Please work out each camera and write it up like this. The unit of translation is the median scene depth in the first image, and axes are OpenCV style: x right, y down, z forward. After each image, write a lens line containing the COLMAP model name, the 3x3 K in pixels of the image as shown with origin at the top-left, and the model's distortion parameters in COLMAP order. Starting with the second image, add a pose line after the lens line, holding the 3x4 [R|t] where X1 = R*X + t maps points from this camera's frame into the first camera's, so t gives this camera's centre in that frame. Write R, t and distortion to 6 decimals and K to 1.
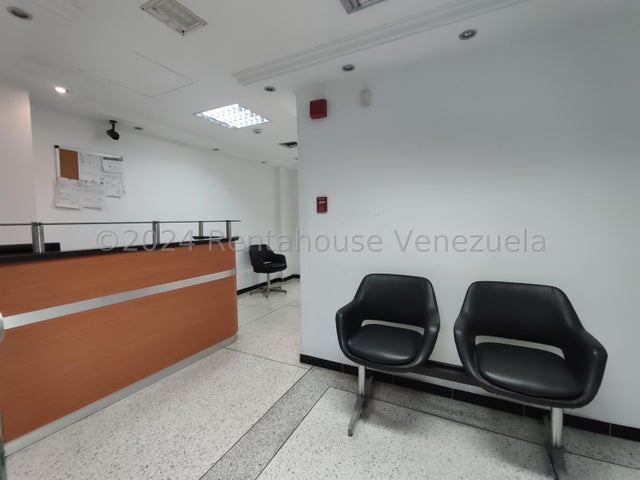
lens RADIAL K [[291.6, 0, 320.0], [0, 291.6, 240.0], [0, 0, 1]] dist [-0.000040, -0.000006]
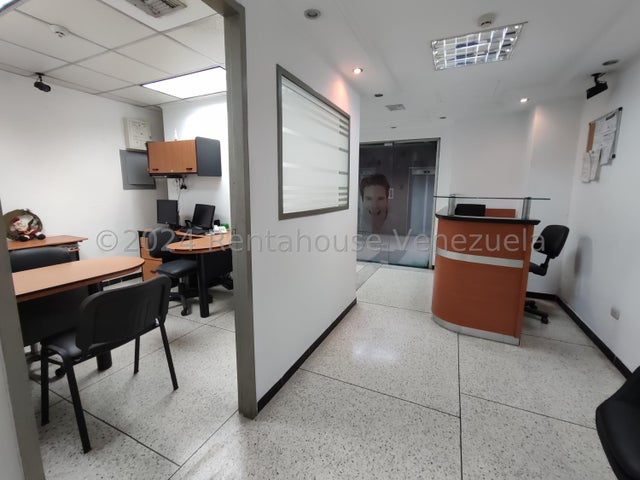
lens RADIAL K [[291.6, 0, 320.0], [0, 291.6, 240.0], [0, 0, 1]] dist [-0.000040, -0.000006]
pose [[-0.999048, 0.022615, -0.037295, 0.121596], [0.013749, 0.974773, 0.222776, -0.141733], [0.041392, 0.222051, -0.974156, 1.887457]]
